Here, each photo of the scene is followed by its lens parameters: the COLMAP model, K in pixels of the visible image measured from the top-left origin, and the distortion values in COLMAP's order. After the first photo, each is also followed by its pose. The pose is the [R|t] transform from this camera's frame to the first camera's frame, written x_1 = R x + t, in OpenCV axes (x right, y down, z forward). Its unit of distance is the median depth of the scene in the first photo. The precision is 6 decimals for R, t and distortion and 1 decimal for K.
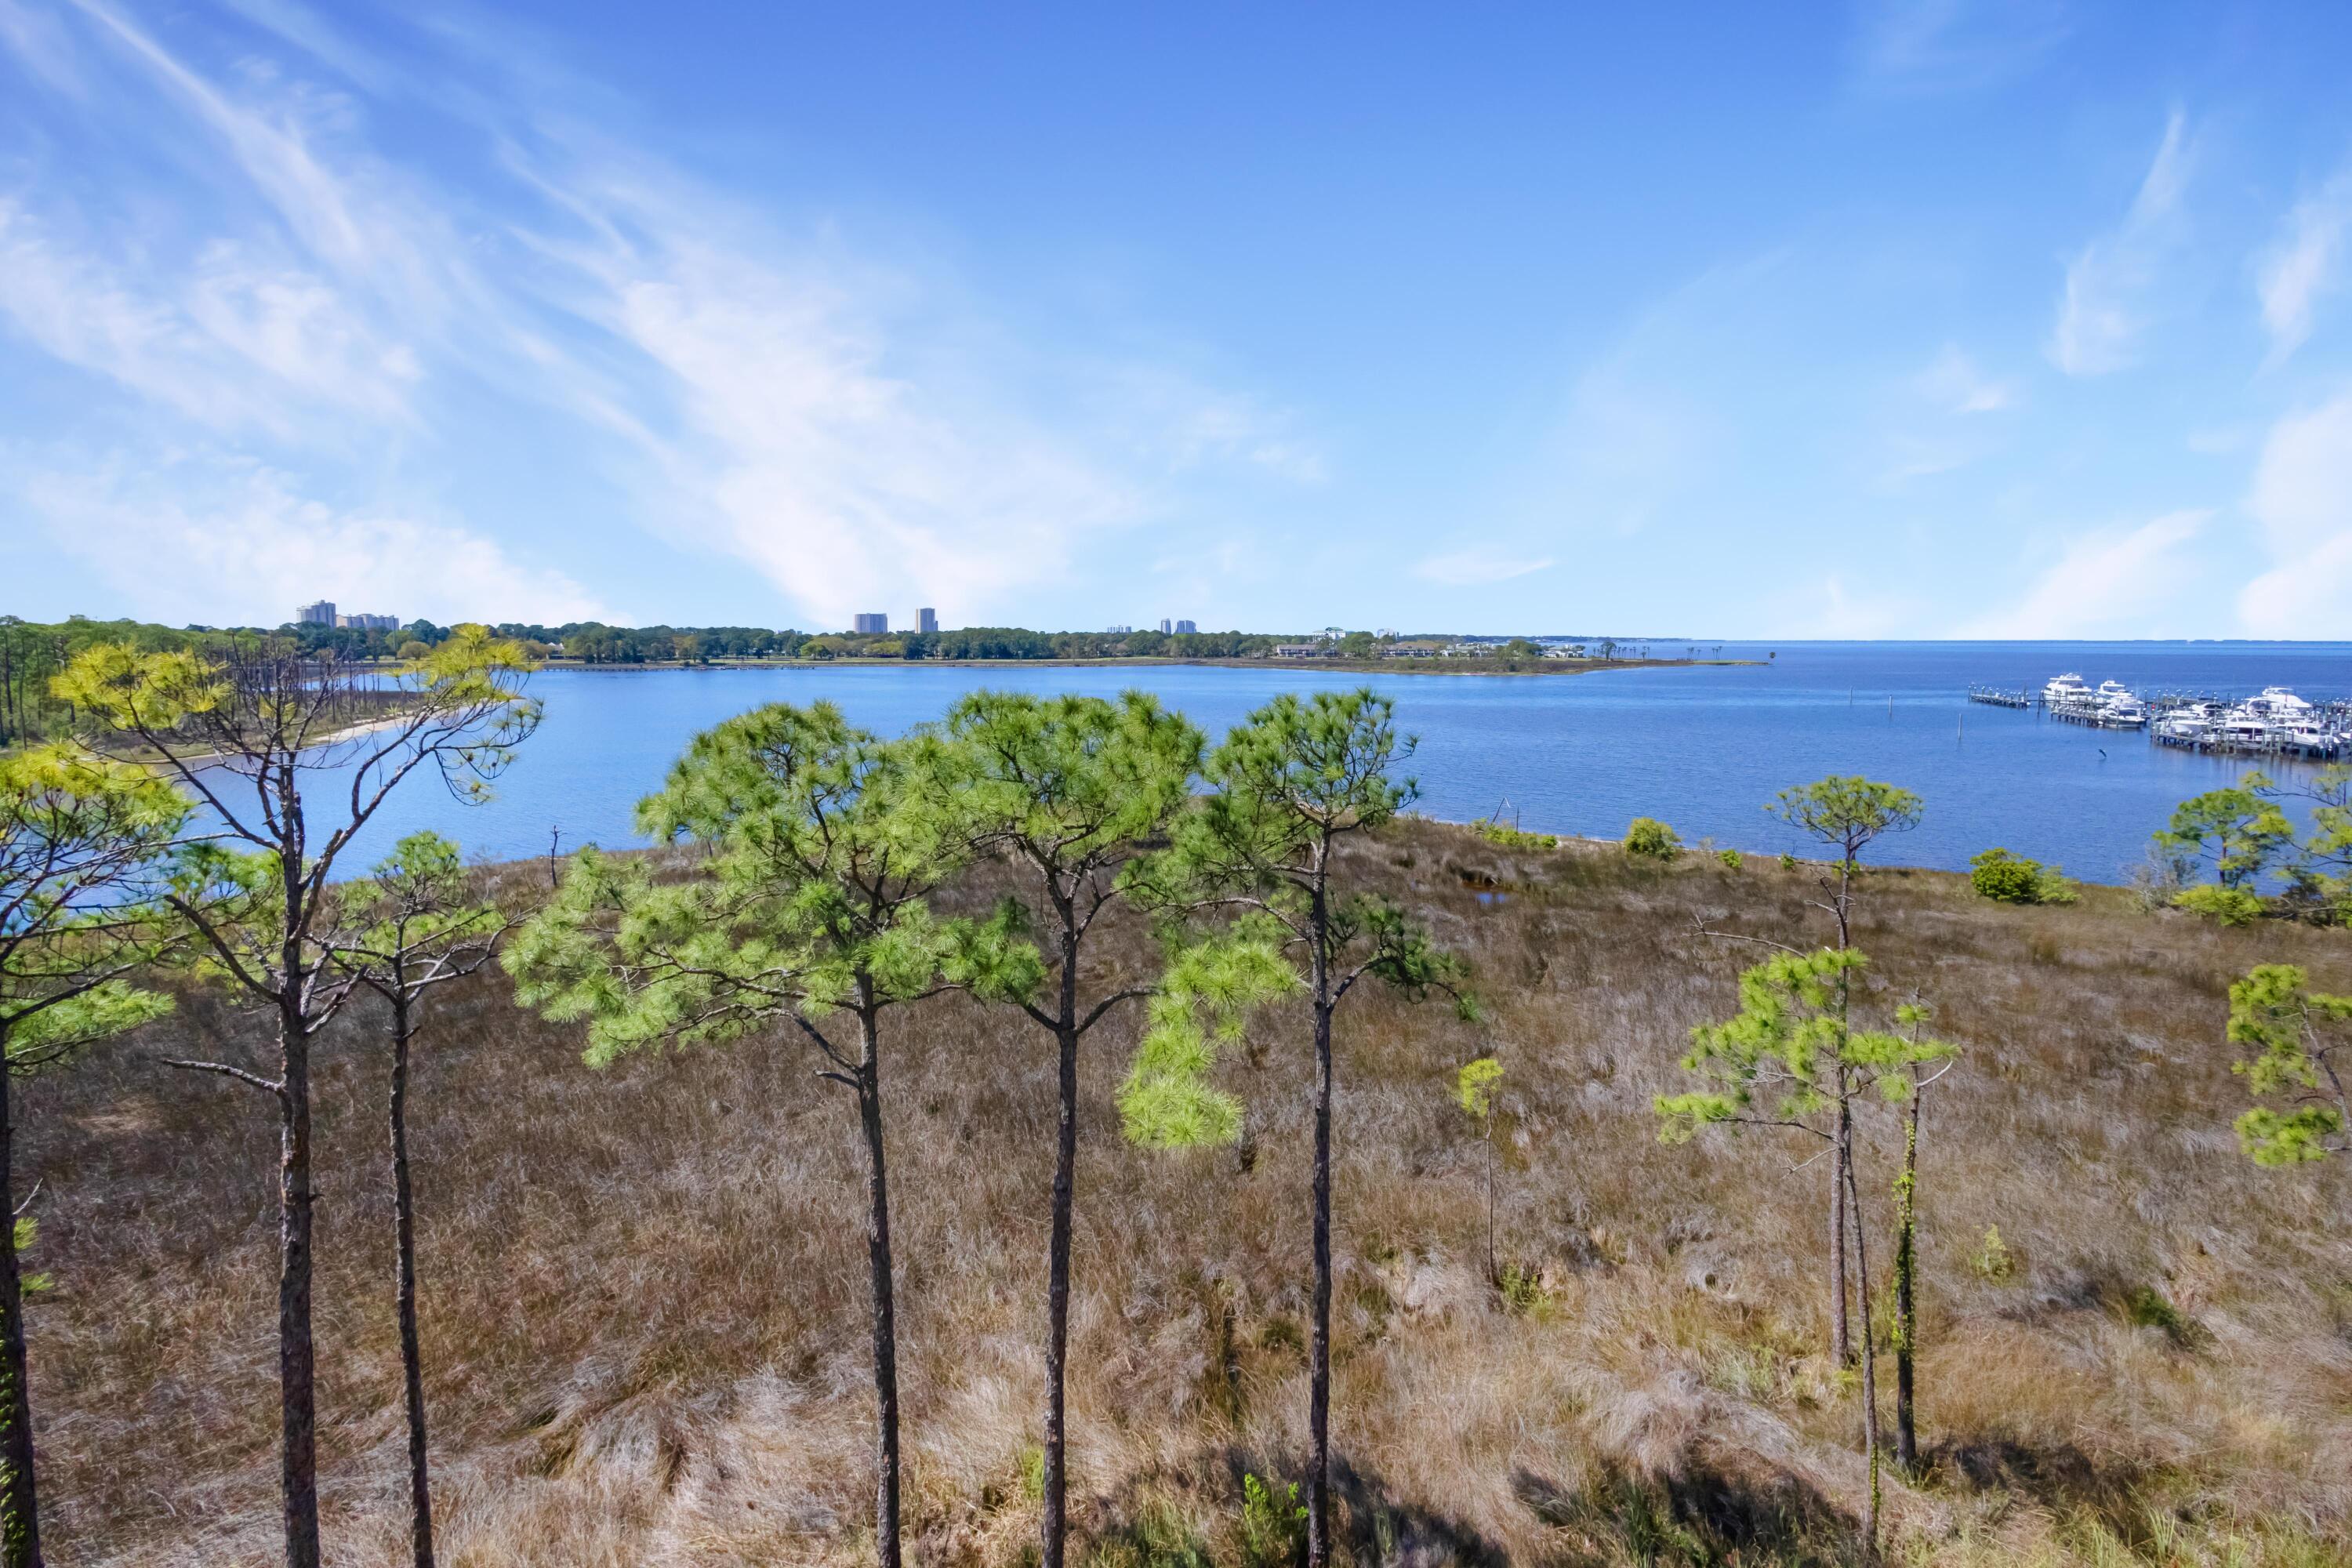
lens RADIAL K [[1076.9, 0, 1176.5], [0, 1076.9, 689.6], [0, 0, 1]] dist [-0.000576, -0.000987]
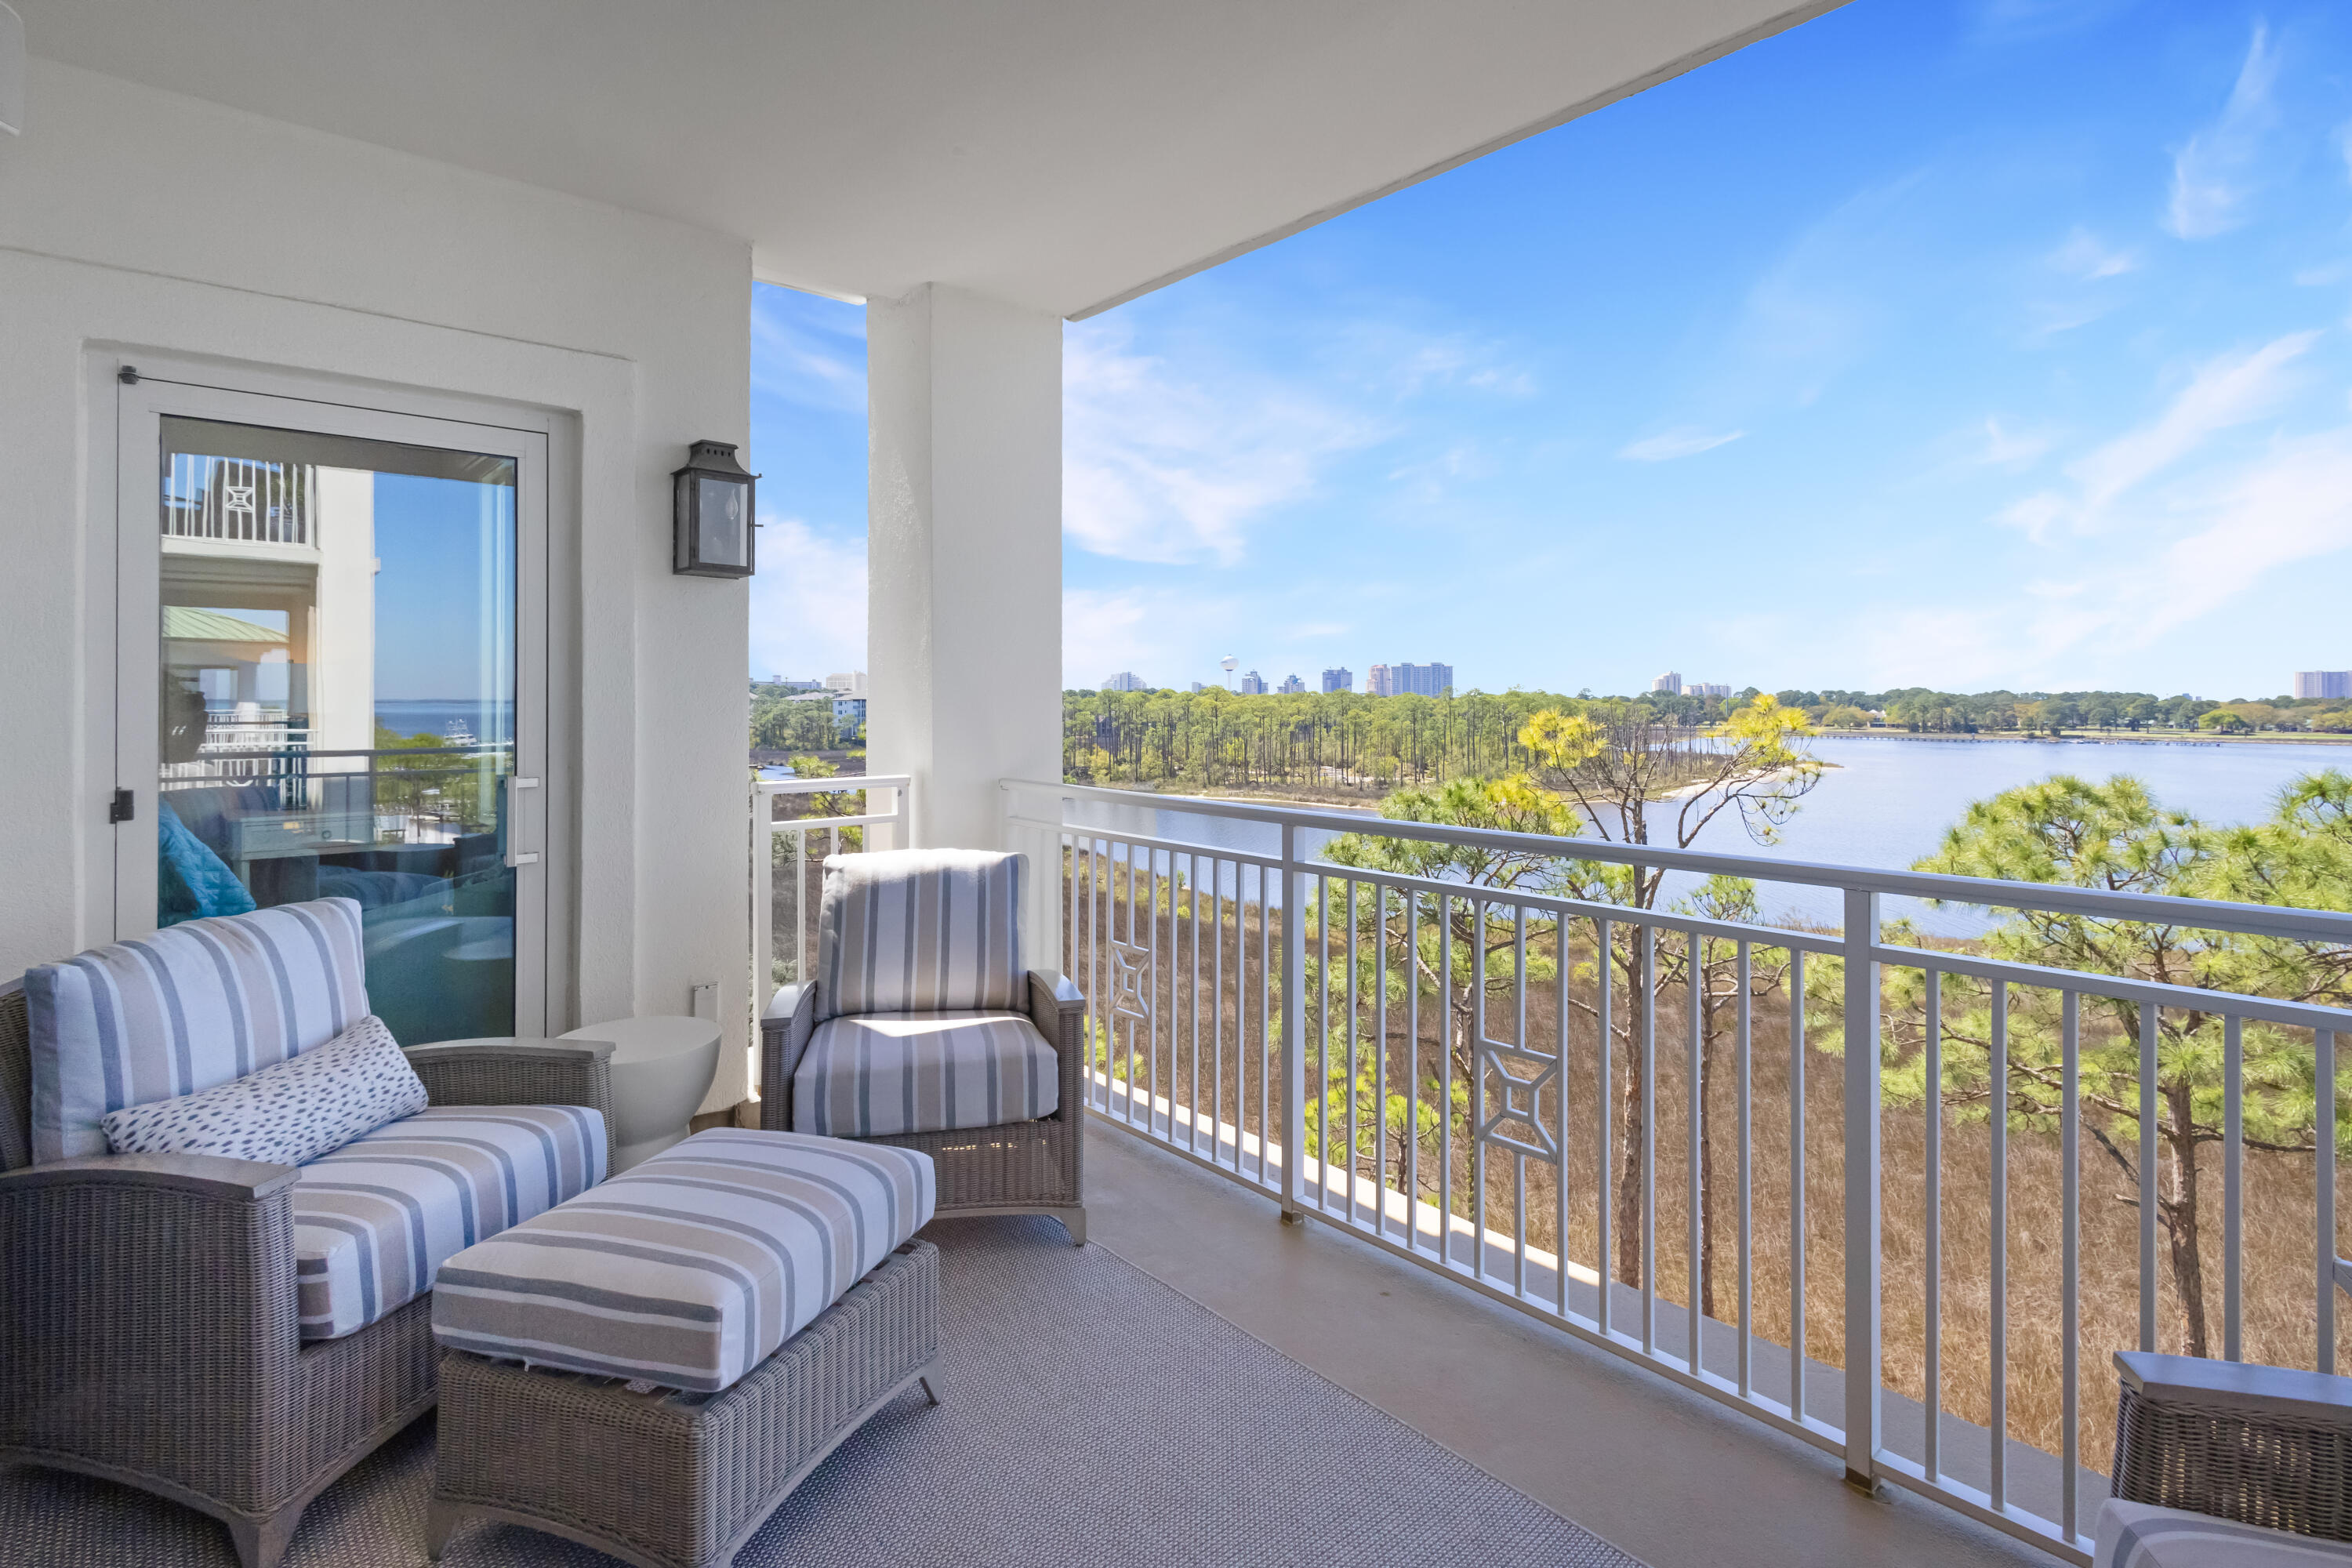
lens RADIAL K [[1147.1, 0, 1221.2], [0, 1147.1, 705.3], [0, 0, 1]] dist [0.000657, 0.000244]
pose [[0.503260, 0.001510, -0.864134, 0.117048], [-0.042496, 0.998832, -0.023004, 0.004895], [0.863089, 0.048300, 0.502736, -0.138773]]
